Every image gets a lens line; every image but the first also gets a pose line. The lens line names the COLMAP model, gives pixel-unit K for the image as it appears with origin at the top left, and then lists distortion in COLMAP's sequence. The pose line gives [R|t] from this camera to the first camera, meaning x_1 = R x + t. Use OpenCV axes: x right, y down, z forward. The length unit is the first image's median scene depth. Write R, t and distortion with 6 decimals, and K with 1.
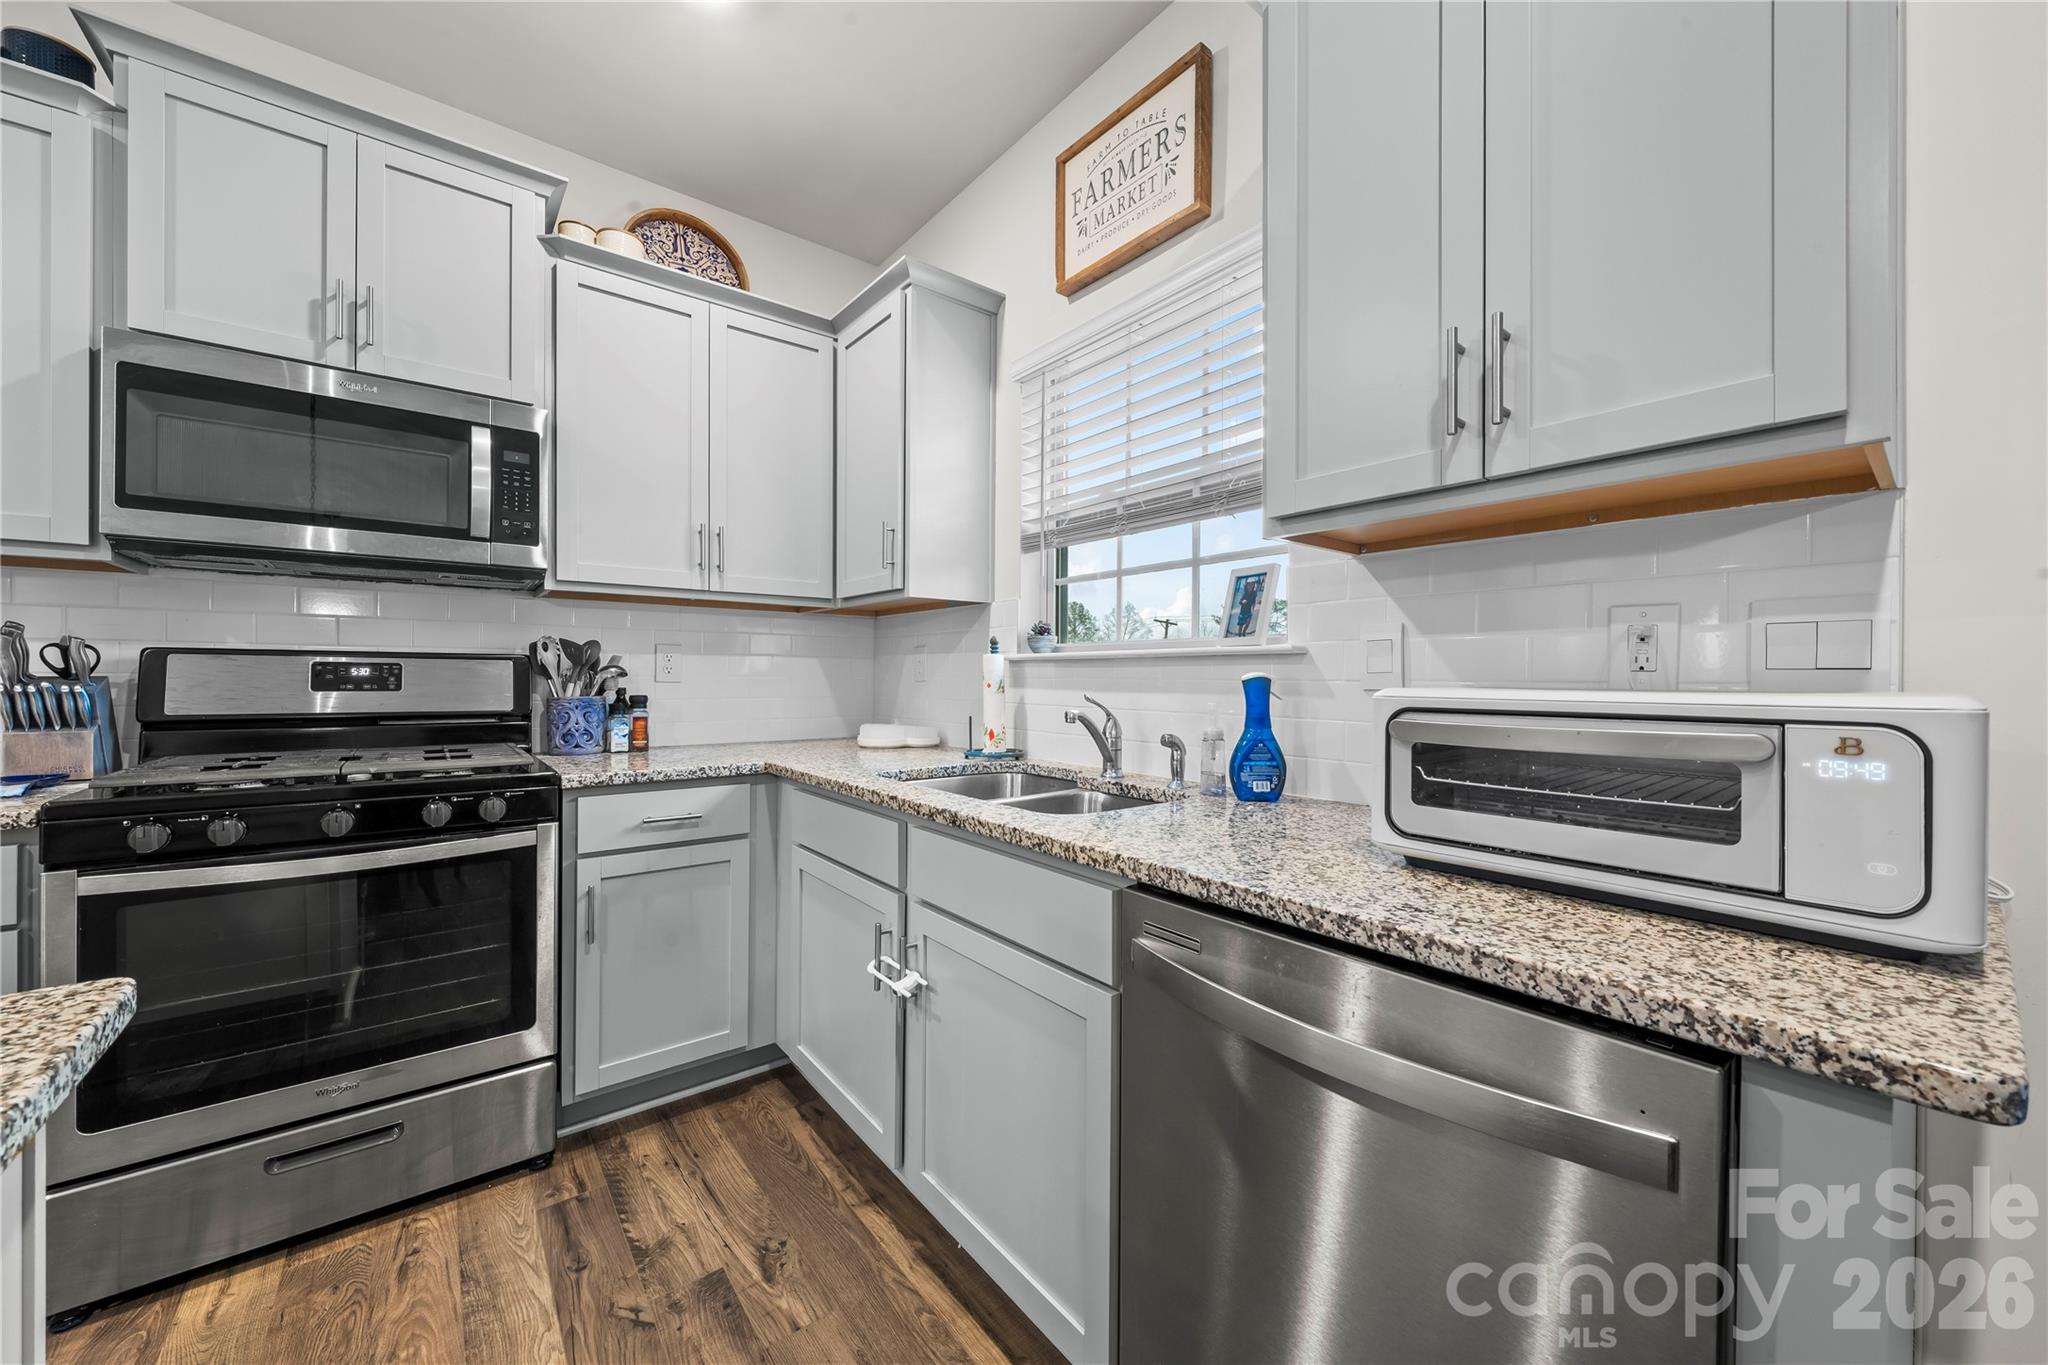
lens RADIAL K [[742.8, 0, 1025.0], [0, 742.8, 671.9], [0, 0, 1]] dist [-0.003428, -0.000232]
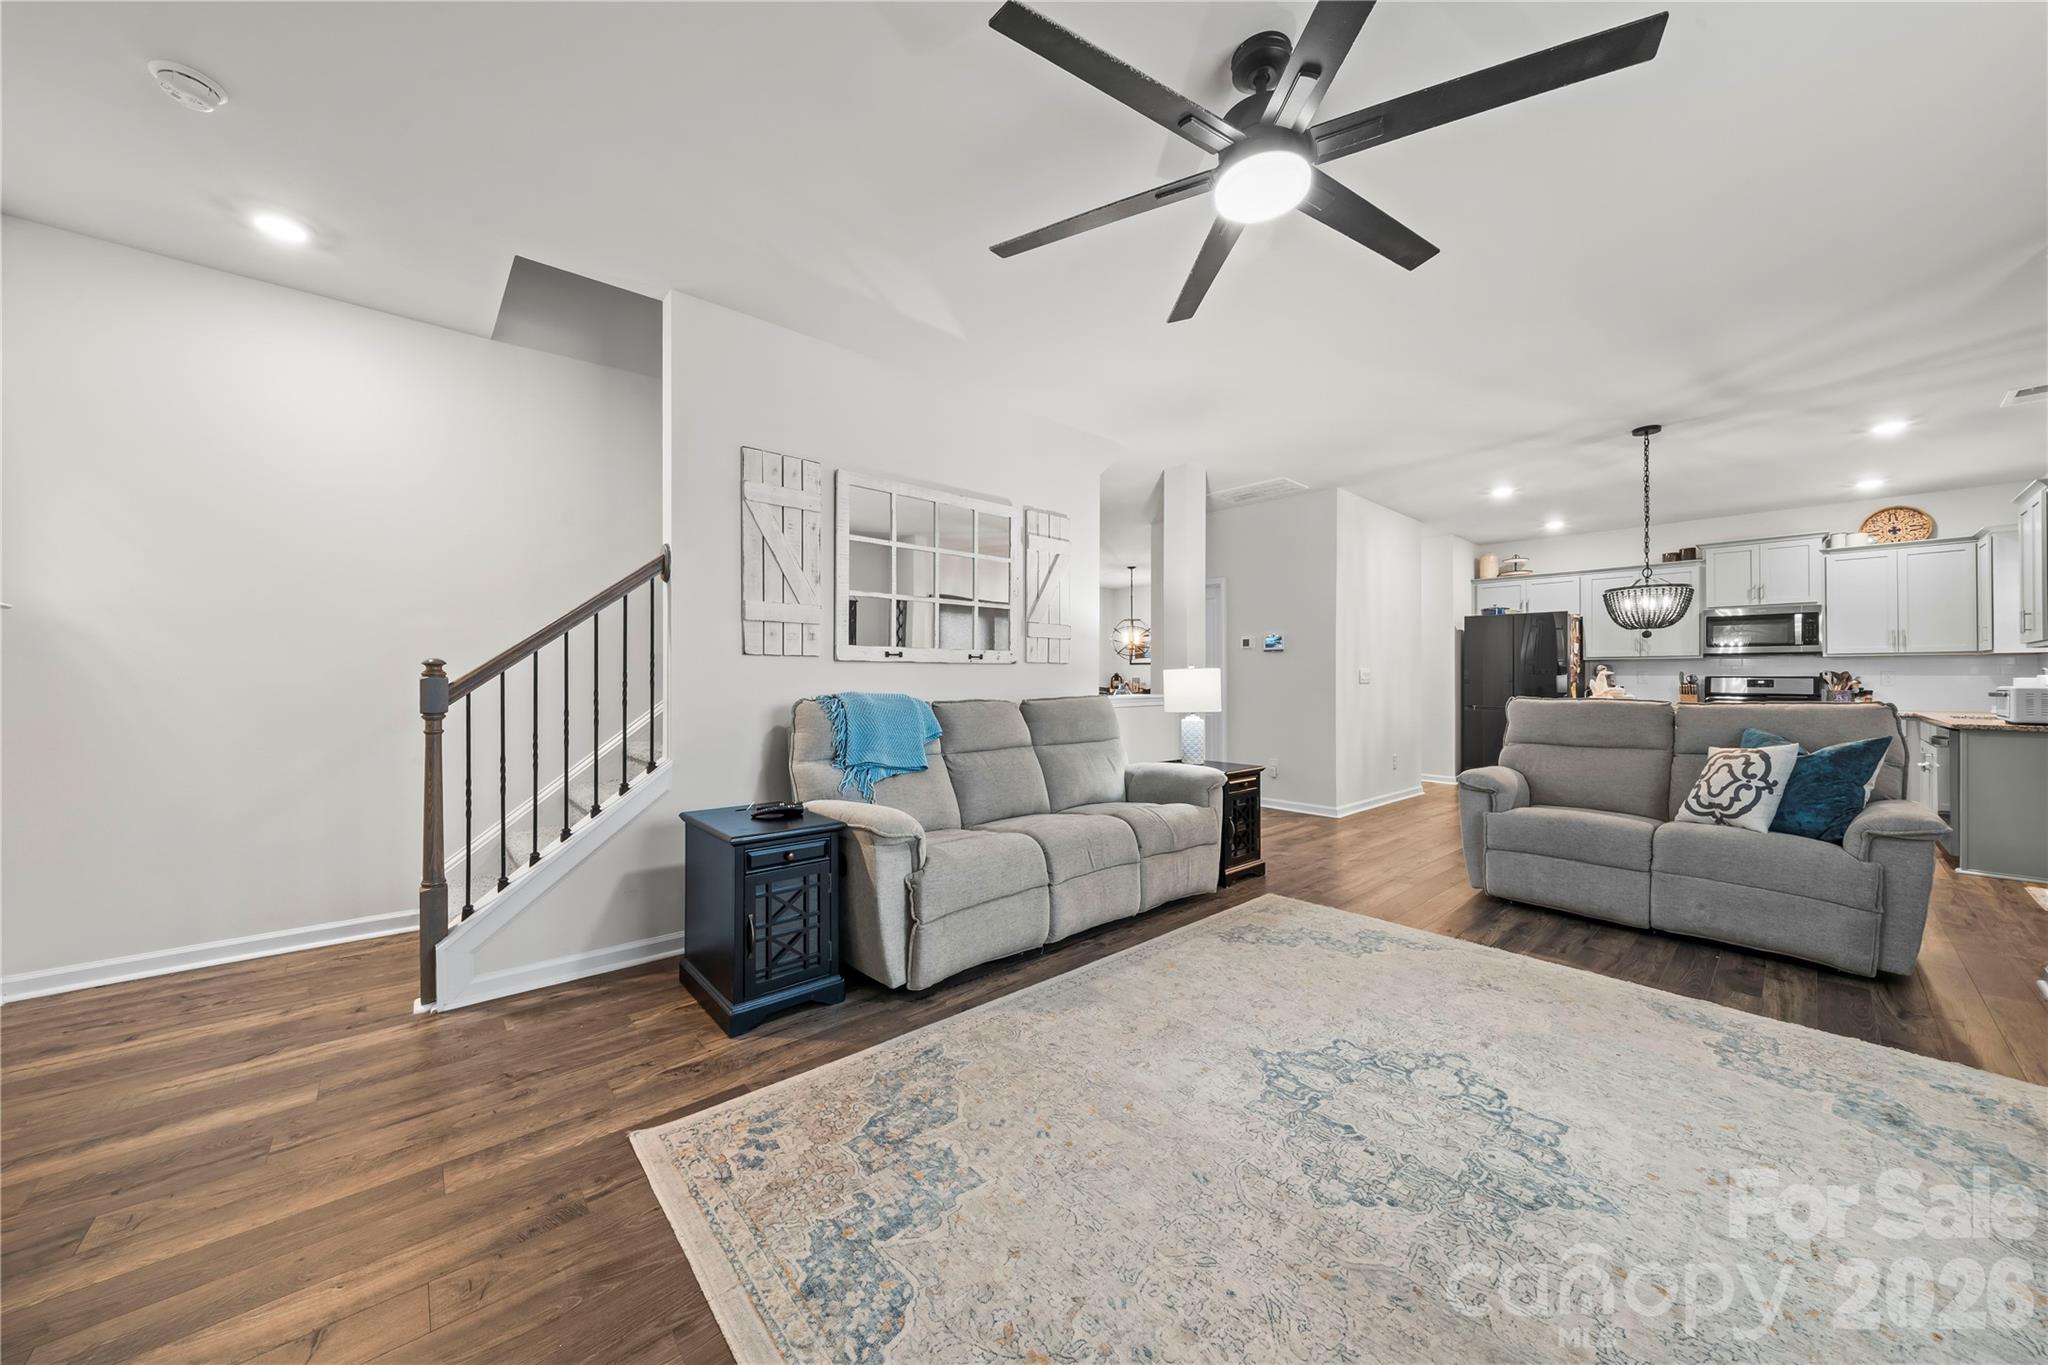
lens RADIAL K [[703.1, 0, 1021.3], [0, 703.1, 678.4], [0, 0, 1]] dist [-0.001797, 0.000012]
pose [[0.051782, -0.004970, -0.998646, 2.570123], [0.001086, 0.999987, -0.004921, -0.005658], [0.998658, -0.000829, 0.051787, -3.061415]]
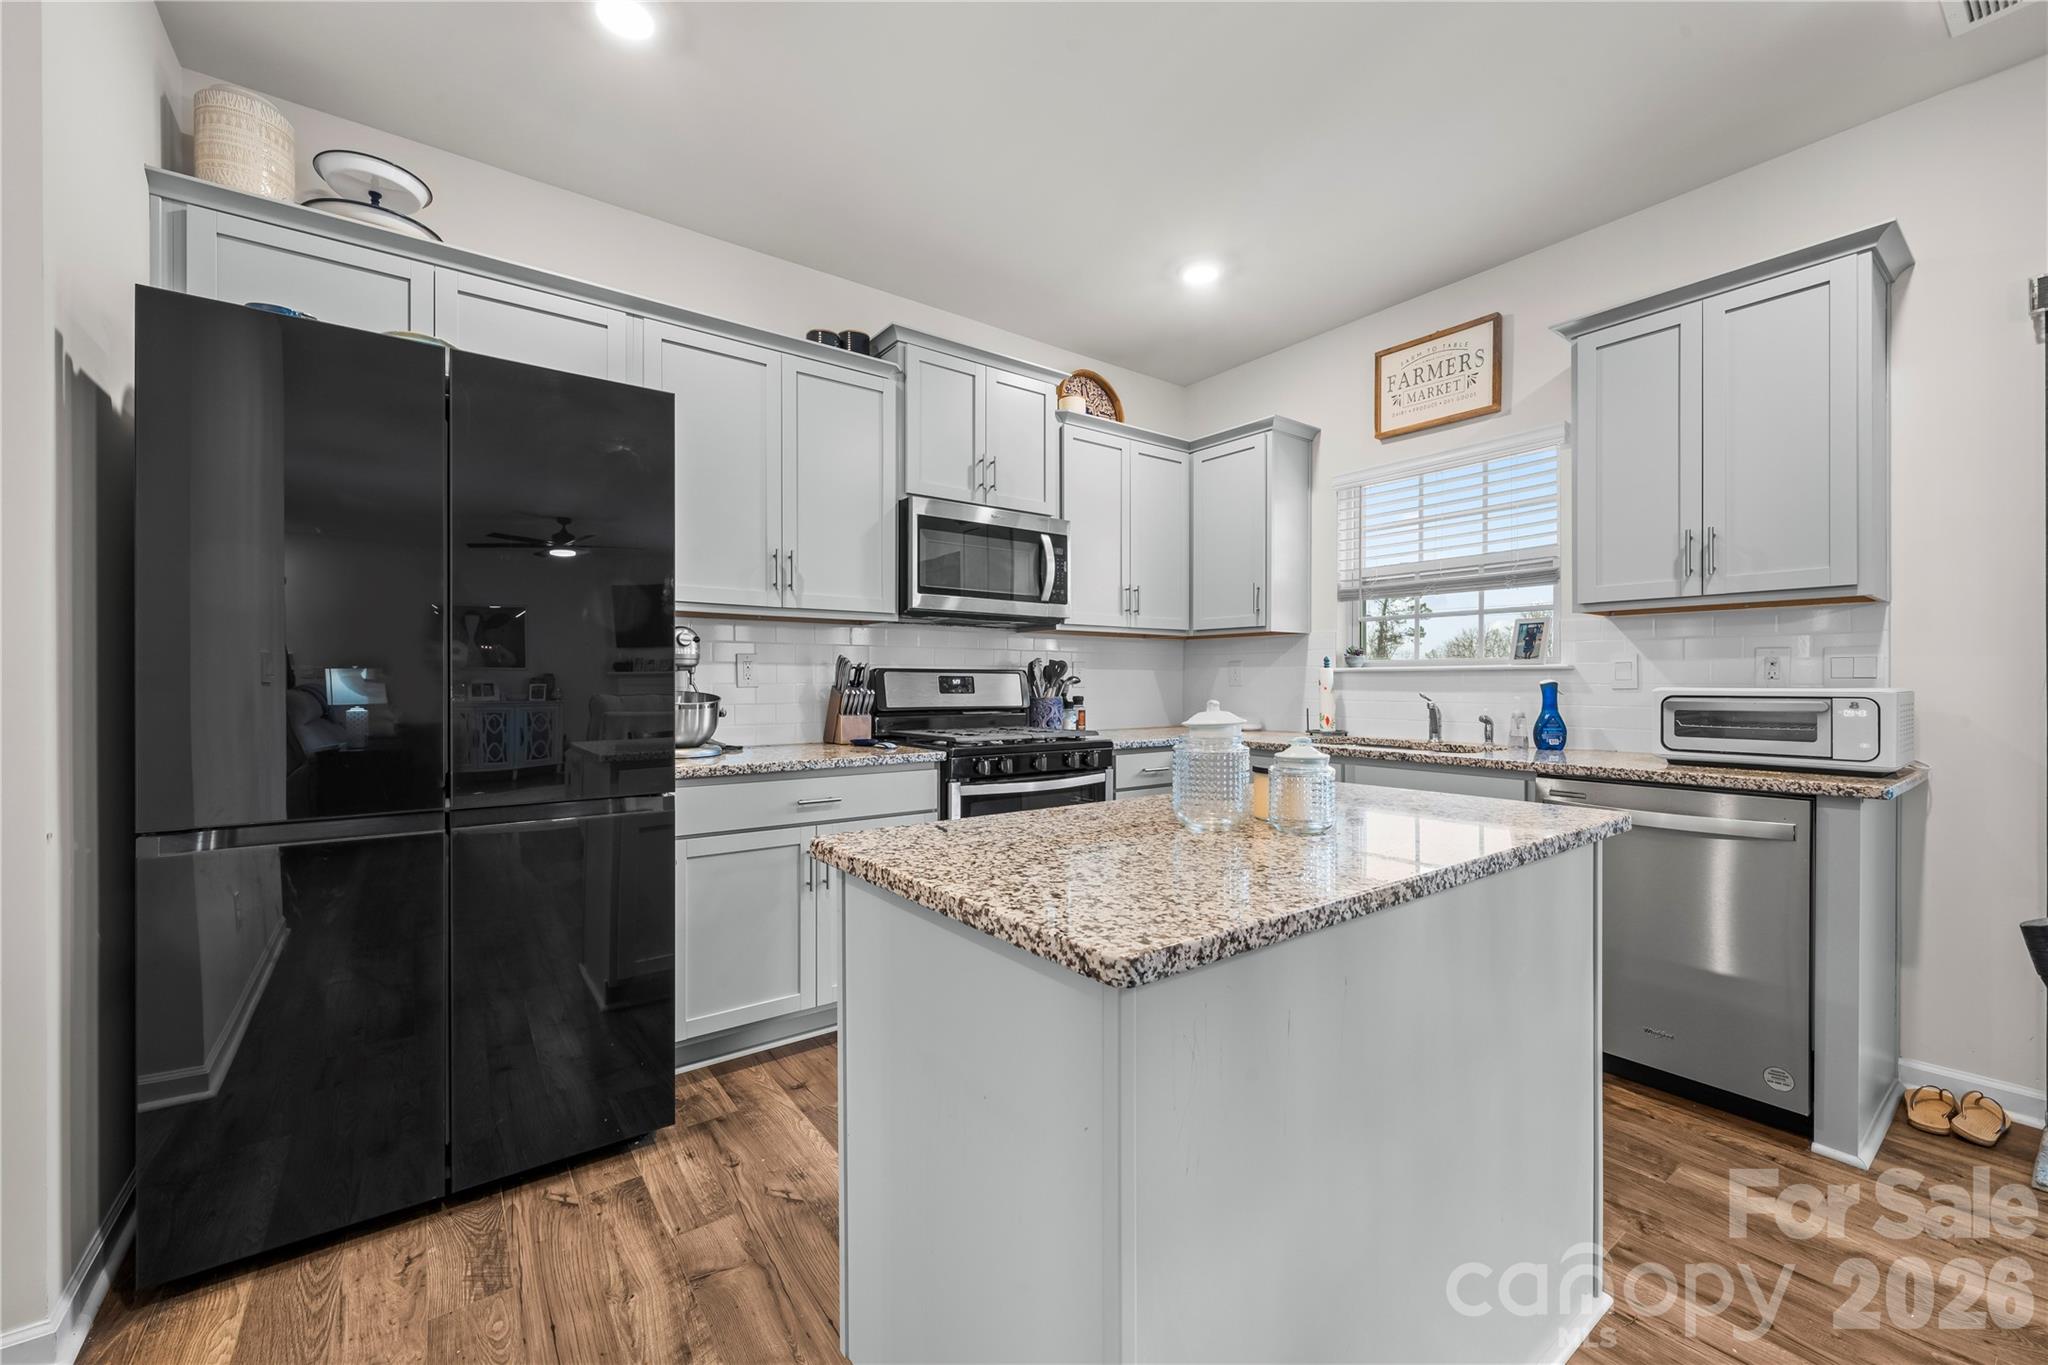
lens RADIAL K [[793.4, 0, 1018.7], [0, 793.4, 679.4], [0, 0, 1]] dist [-0.002303, -0.000434]
pose [[0.999431, -0.005095, -0.033338, -0.768364], [0.005199, 0.999982, 0.003021, -0.010982], [0.033322, -0.003193, 0.999440, -0.823738]]
